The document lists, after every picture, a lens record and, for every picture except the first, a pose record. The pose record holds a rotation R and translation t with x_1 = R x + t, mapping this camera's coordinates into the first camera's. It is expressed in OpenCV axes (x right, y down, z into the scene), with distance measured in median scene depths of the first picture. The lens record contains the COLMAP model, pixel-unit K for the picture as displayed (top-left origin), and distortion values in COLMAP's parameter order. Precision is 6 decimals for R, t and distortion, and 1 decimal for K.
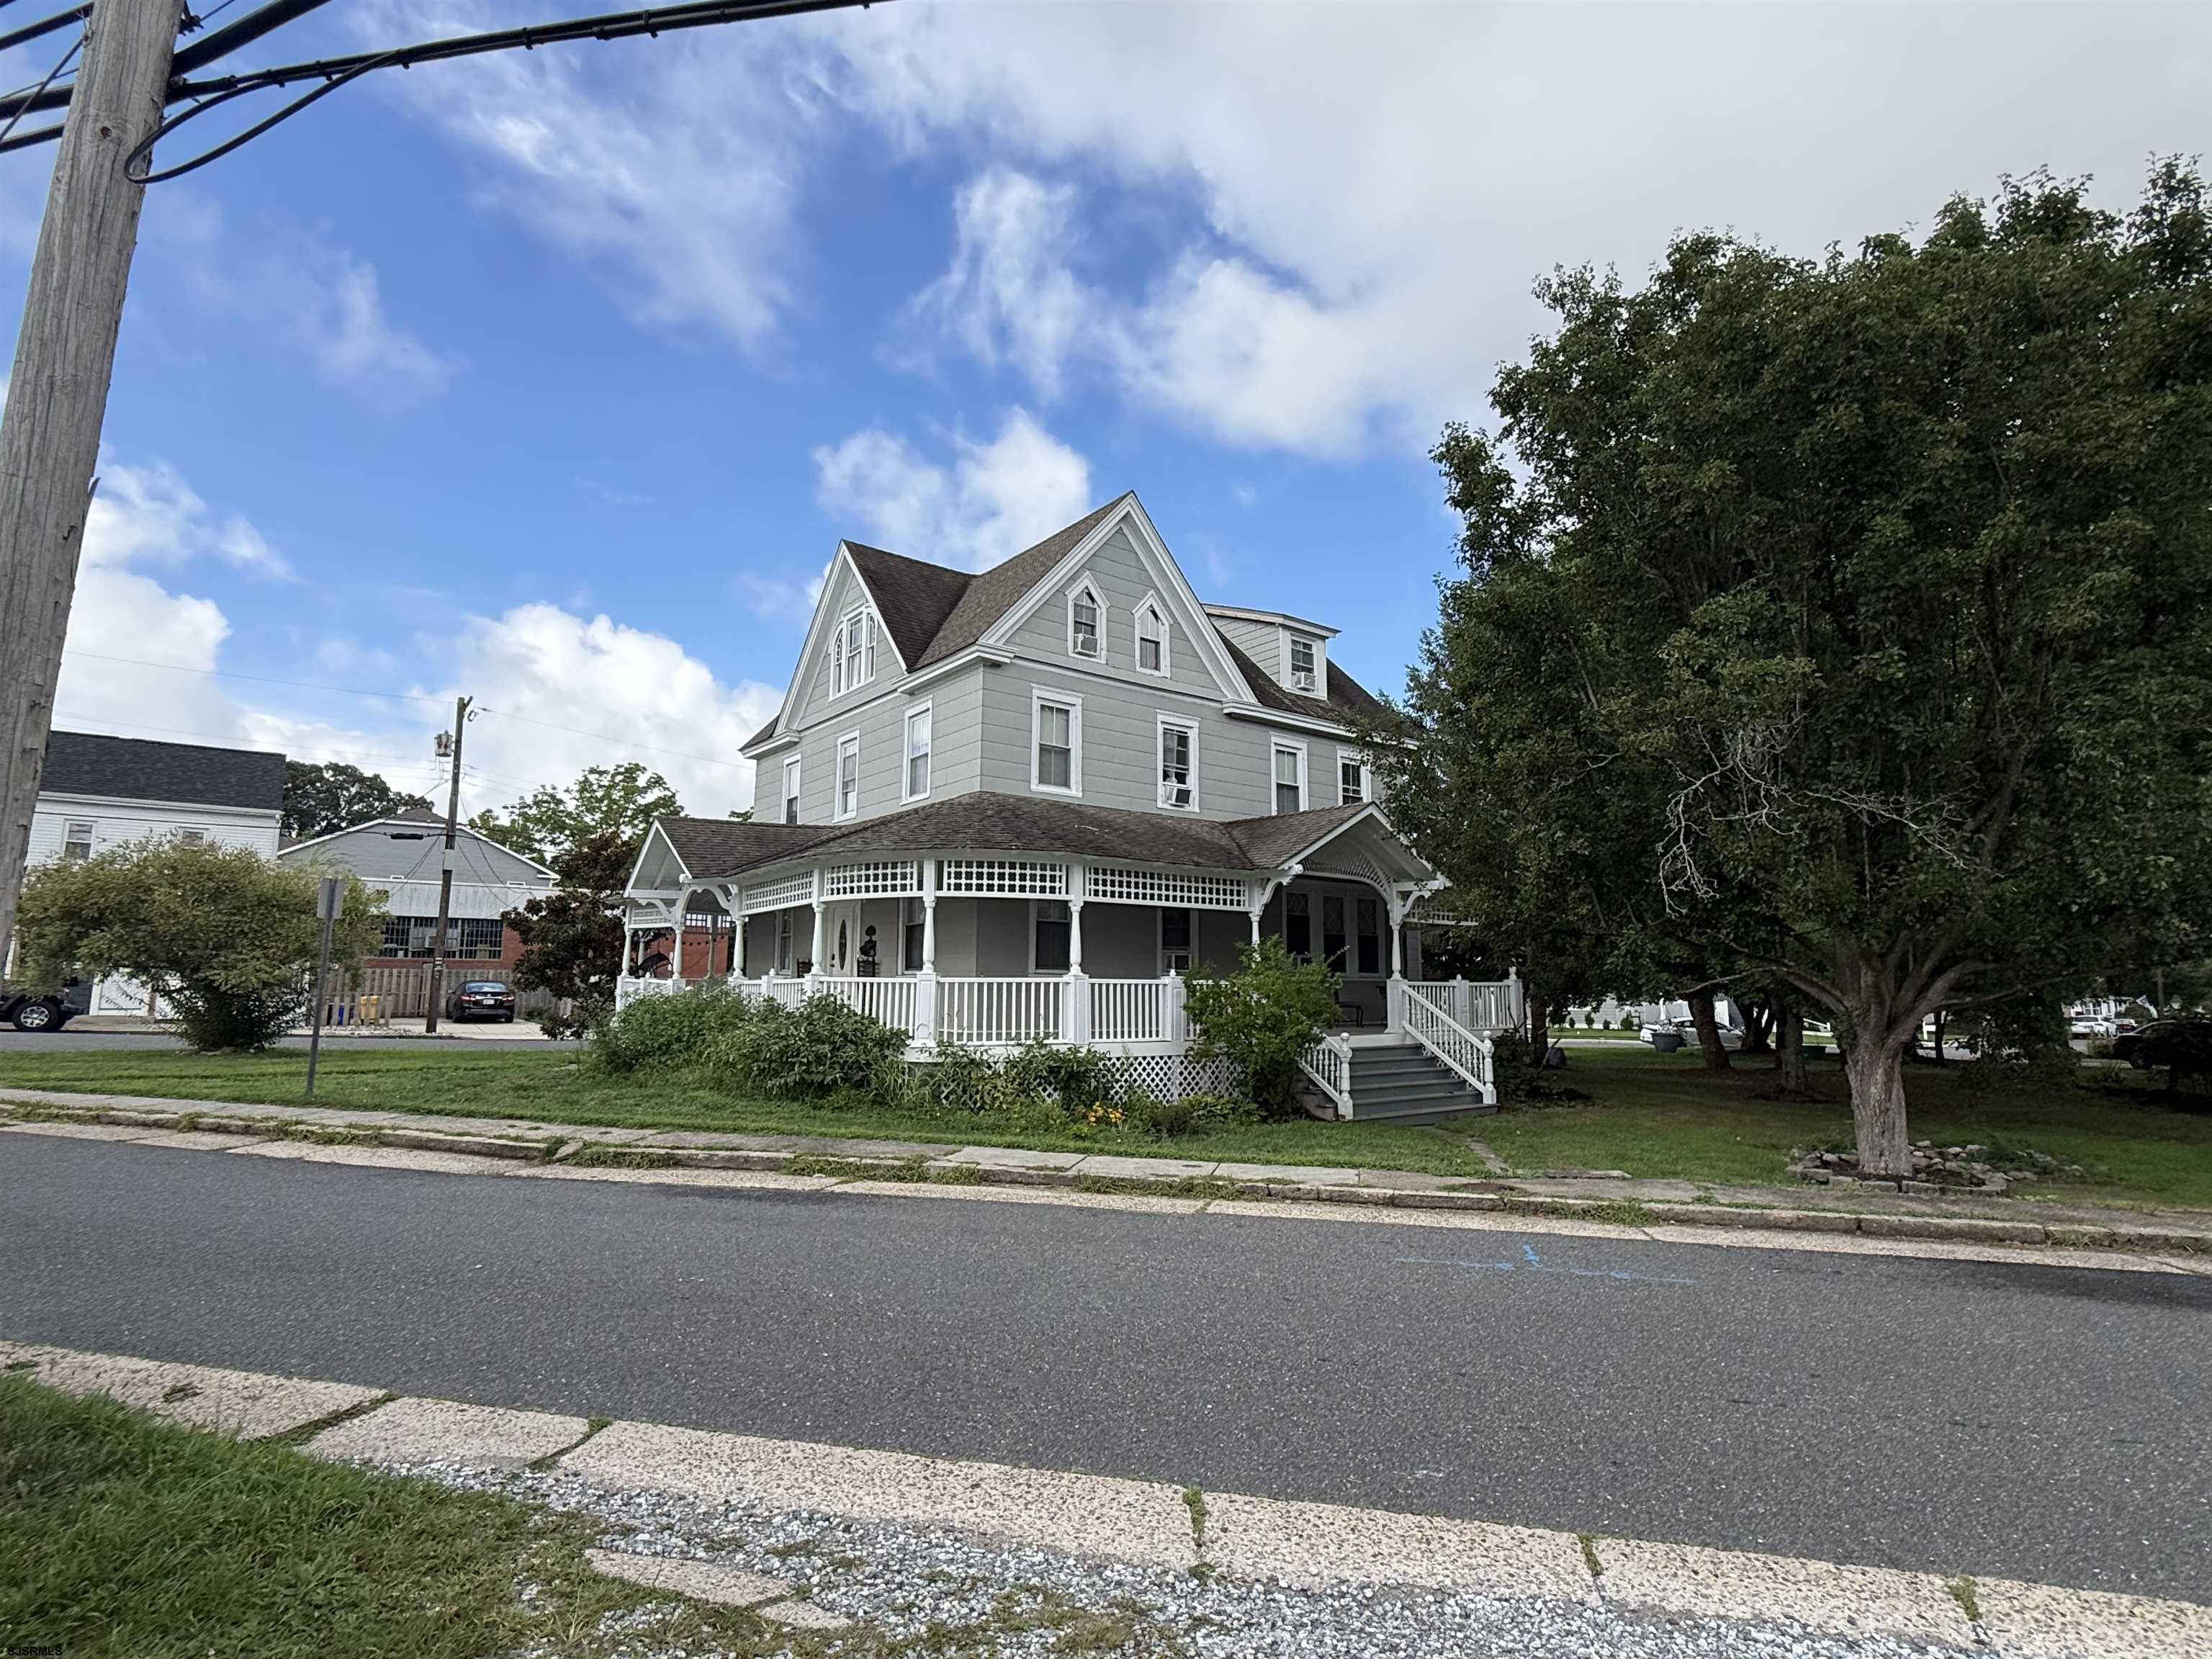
lens RADIAL K [[1071.7, 0, 1106.5], [0, 1071.7, 829.7], [0, 0, 1]] dist [0.001058, 0.000748]
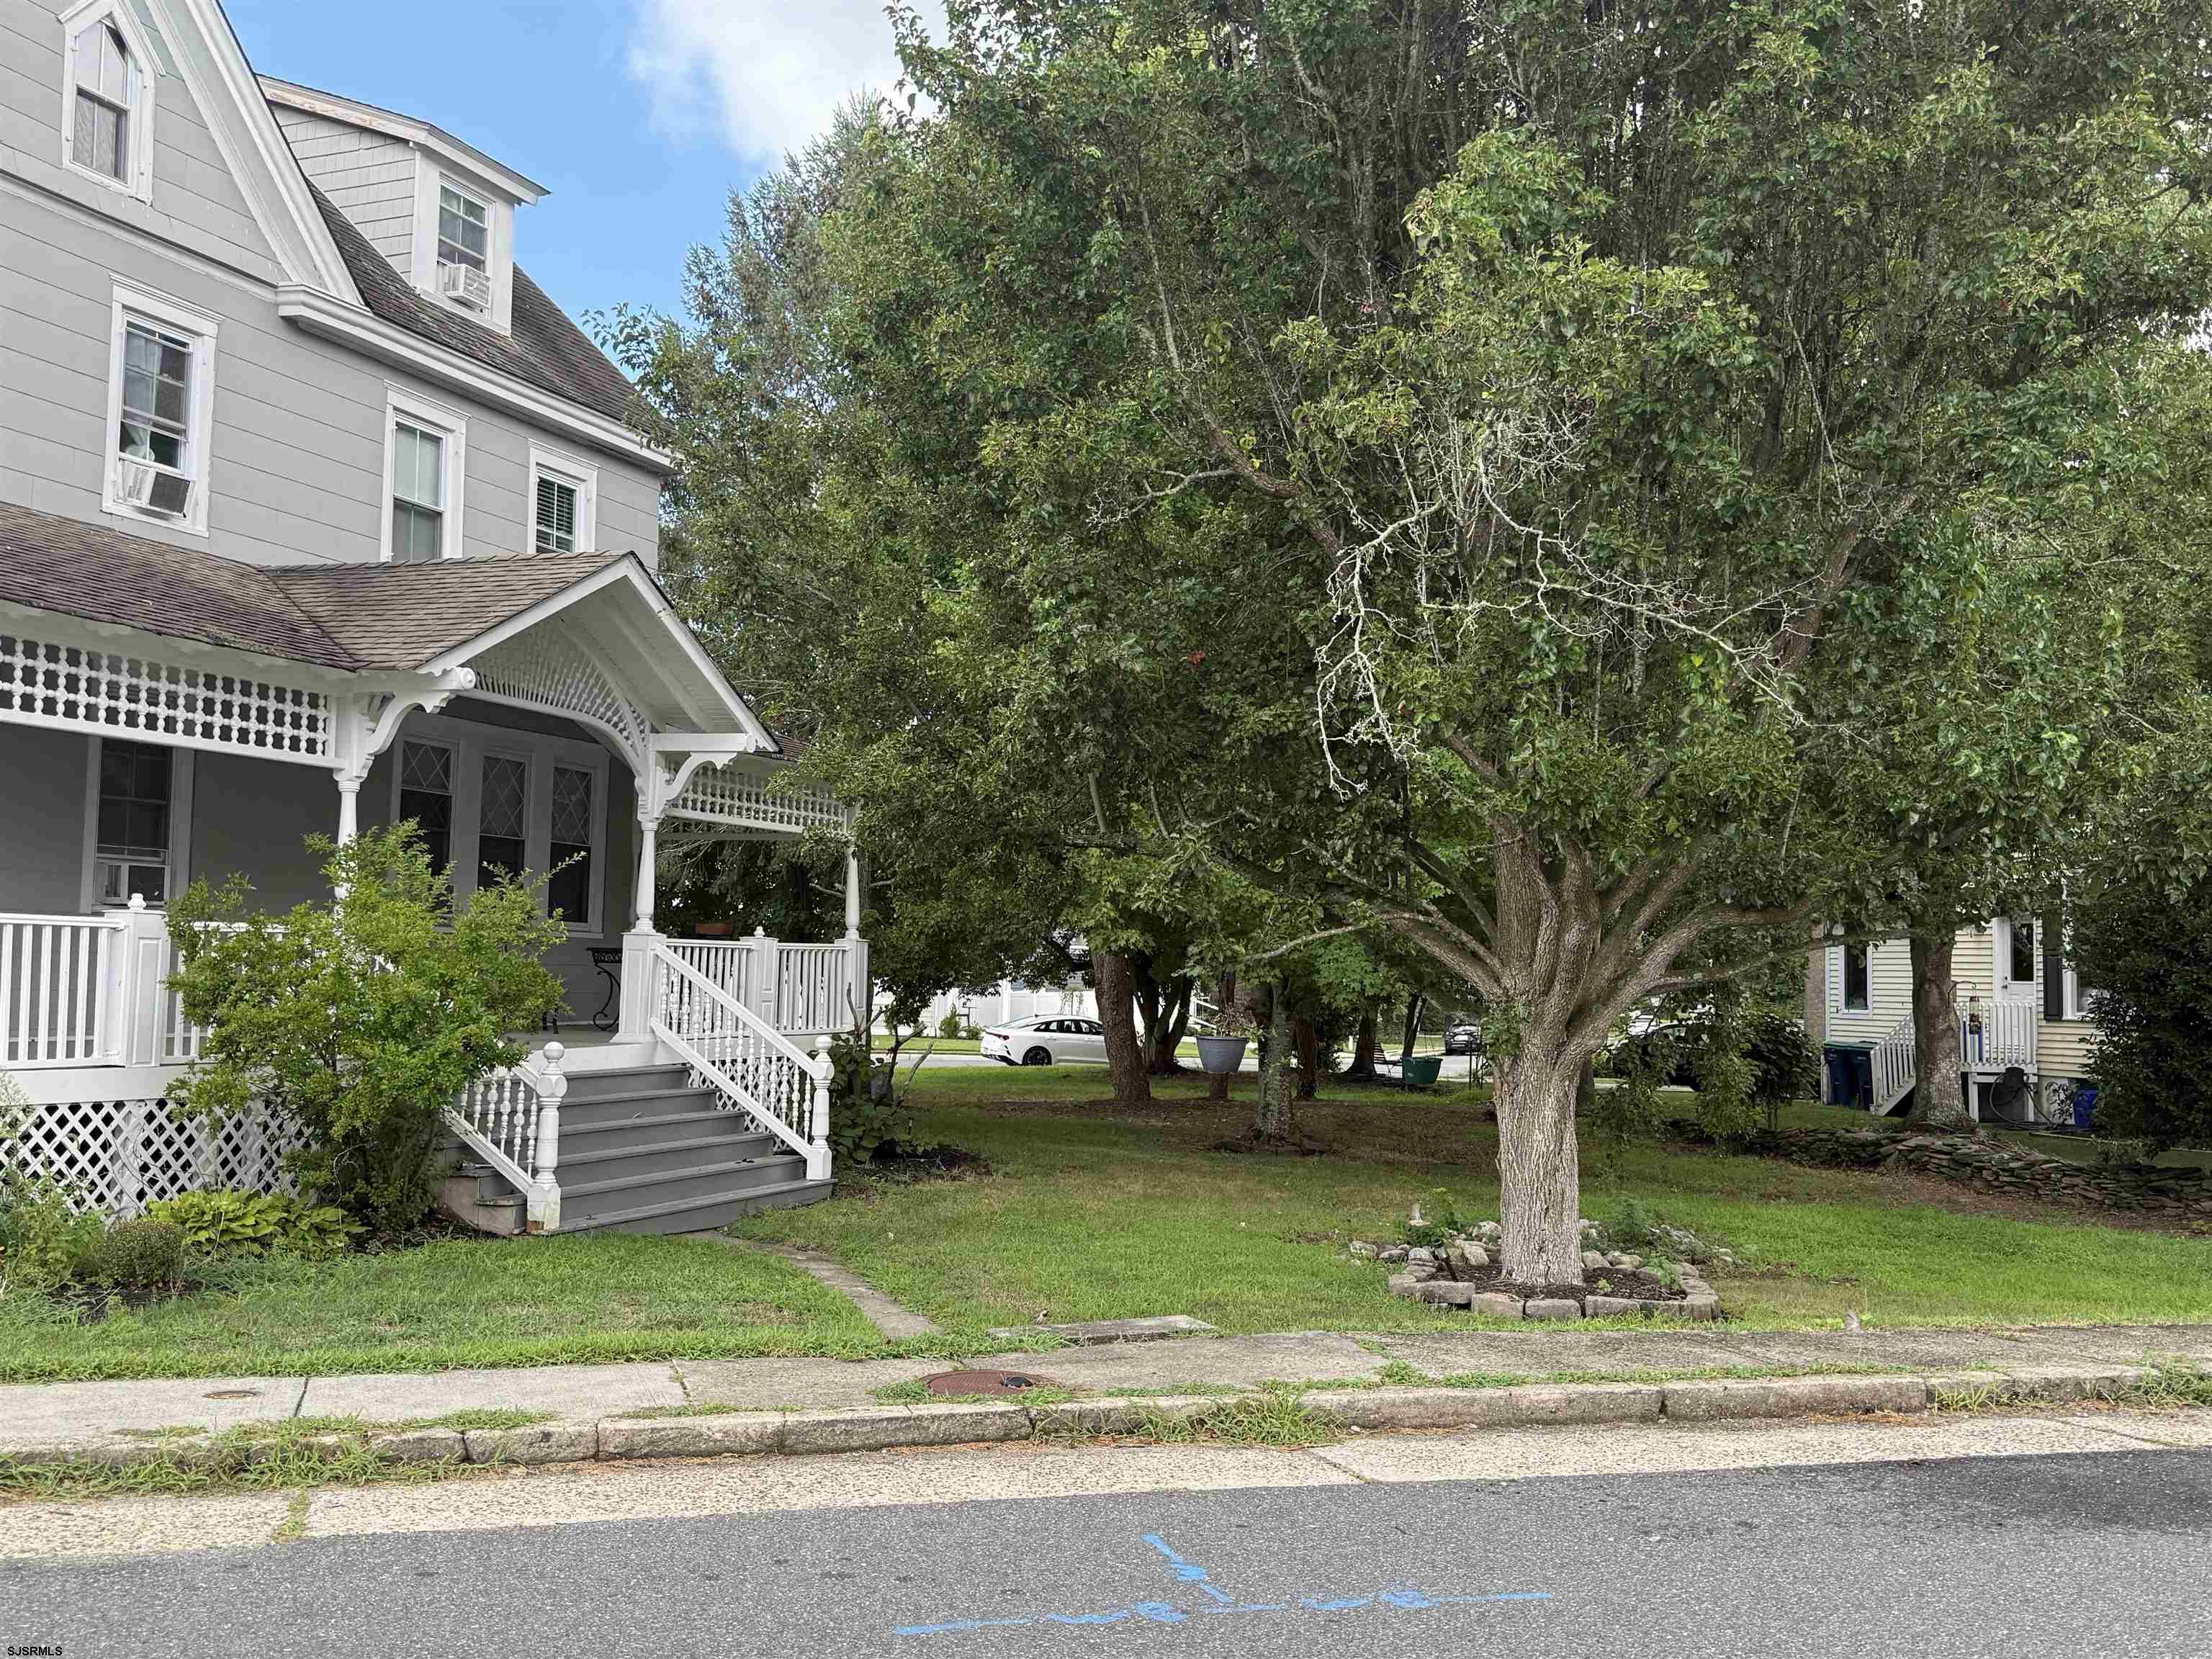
lens RADIAL K [[2067.5, 0, 1105.5], [0, 2067.5, 828.3], [0, 0, 1]] dist [0.053624, 0.000000]
pose [[0.867871, 0.045079, 0.494740, -0.013837], [-0.085829, 0.994505, 0.059945, 0.024997], [-0.489319, -0.094487, 0.866971, 0.124491]]
